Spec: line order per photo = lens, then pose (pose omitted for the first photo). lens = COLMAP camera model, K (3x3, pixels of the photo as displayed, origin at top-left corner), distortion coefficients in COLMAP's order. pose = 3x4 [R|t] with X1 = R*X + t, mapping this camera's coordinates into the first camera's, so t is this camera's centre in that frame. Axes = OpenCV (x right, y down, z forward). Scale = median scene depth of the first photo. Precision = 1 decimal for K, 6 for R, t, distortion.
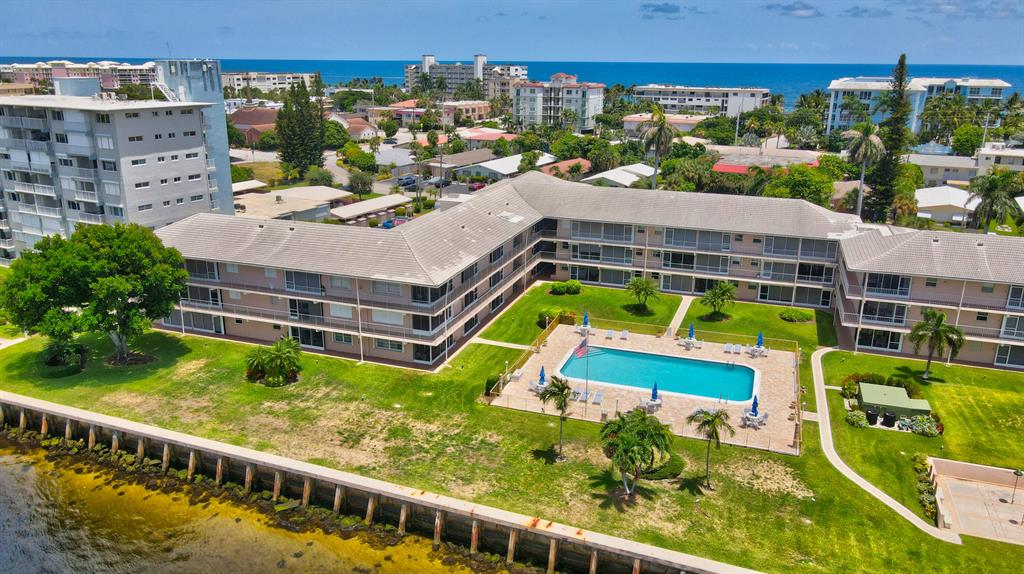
lens RADIAL K [[758.5, 0, 503.0], [0, 758.5, 291.4], [0, 0, 1]] dist [-0.015716, 0.043952]
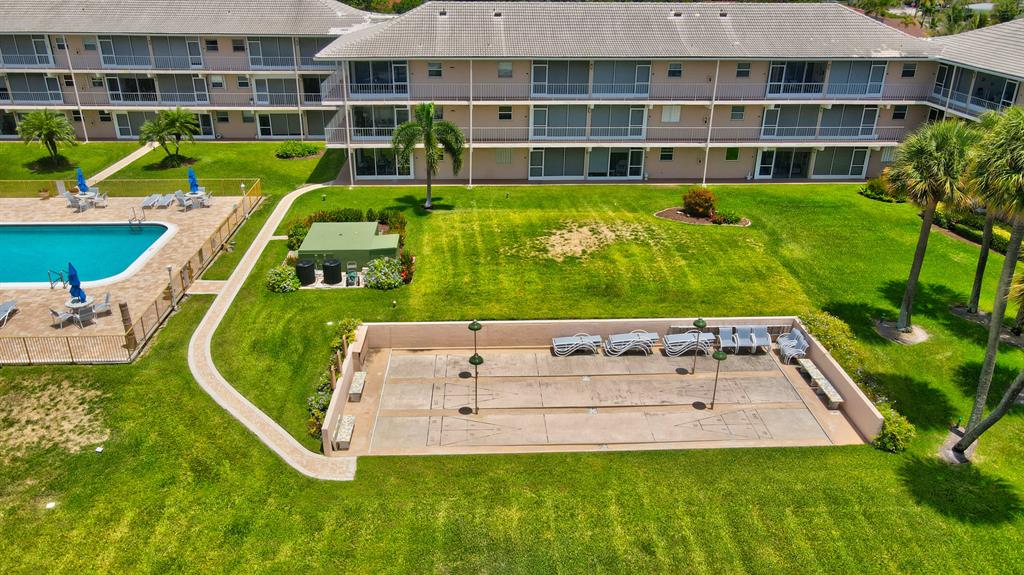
lens RADIAL K [[758.5, 0, 503.0], [0, 758.5, 291.9], [0, 0, 1]] dist [-0.015716, 0.043952]
pose [[0.924106, -0.156728, 0.348519, 0.322023], [0.109421, 0.982362, 0.151634, 0.081789], [-0.366136, -0.101990, 0.924955, 0.292131]]
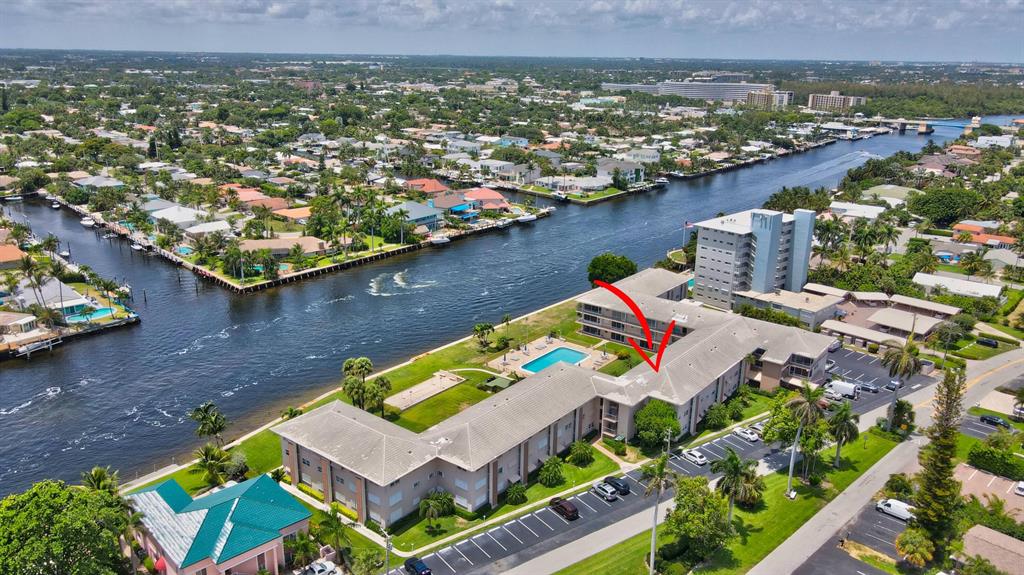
lens RADIAL K [[758.5, 0, 503.0], [0, 758.5, 291.9], [0, 0, 1]] dist [-0.015716, 0.043952]
pose [[-0.316530, 0.274430, -0.908018, 2.163398], [-0.293594, 0.881890, 0.368879, -0.844875], [0.902004, 0.383350, -0.198574, 1.102630]]
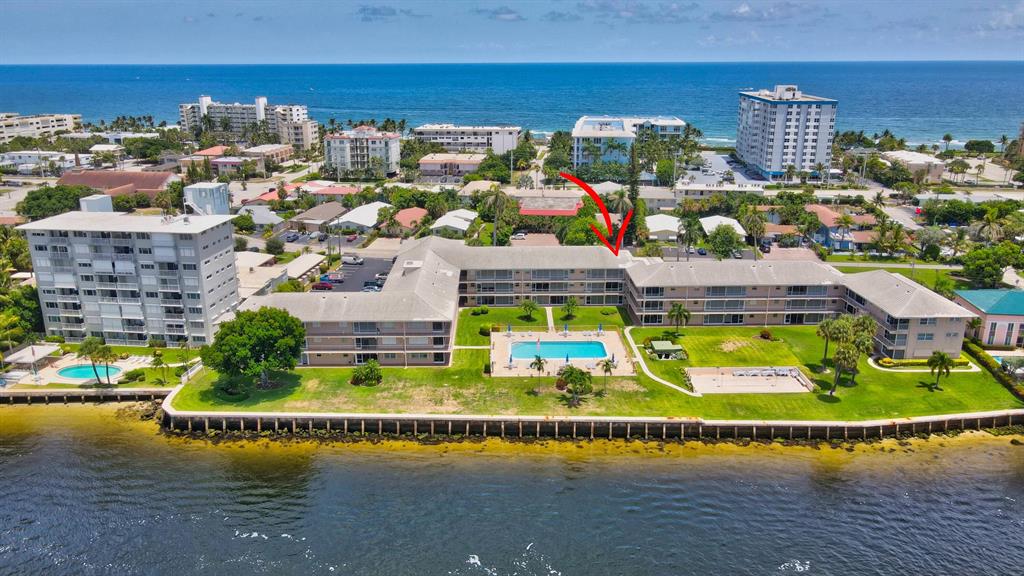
lens RADIAL K [[758.5, 0, 503.0], [0, 758.5, 292.4], [0, 0, 1]] dist [-0.015716, 0.043952]
pose [[0.937543, -0.112616, 0.329135, -0.498642], [0.112263, 0.993474, 0.020143, -0.086711], [-0.329256, 0.018065, 0.944068, -0.721698]]
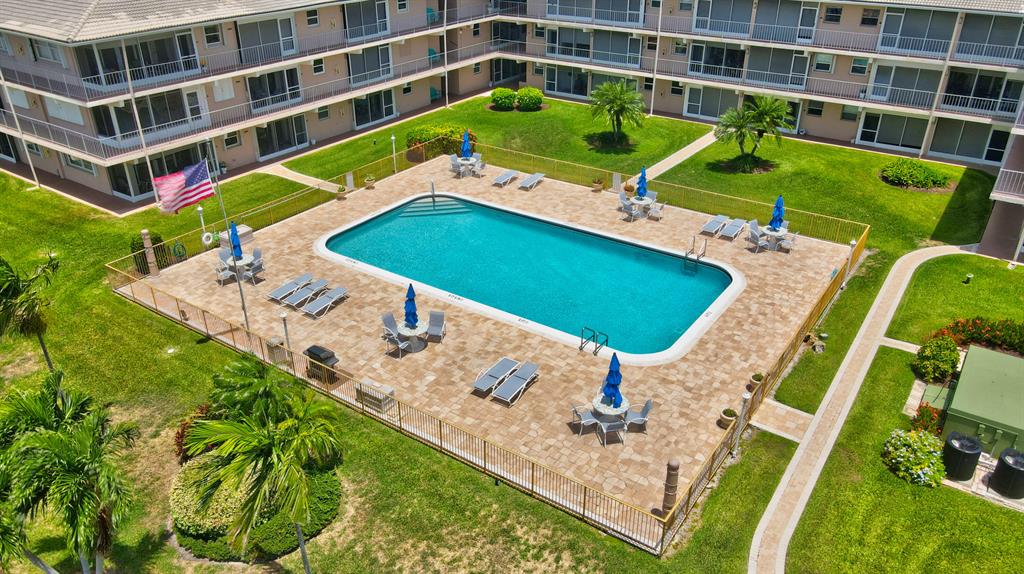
lens RADIAL K [[758.5, 0, 503.0], [0, 758.5, 291.4], [0, 0, 1]] dist [-0.015716, 0.043952]
pose [[0.963397, 0.116864, -0.241266, 0.276601], [-0.068021, 0.977089, 0.201670, 0.027082], [0.259306, -0.177878, 0.949273, 0.482691]]
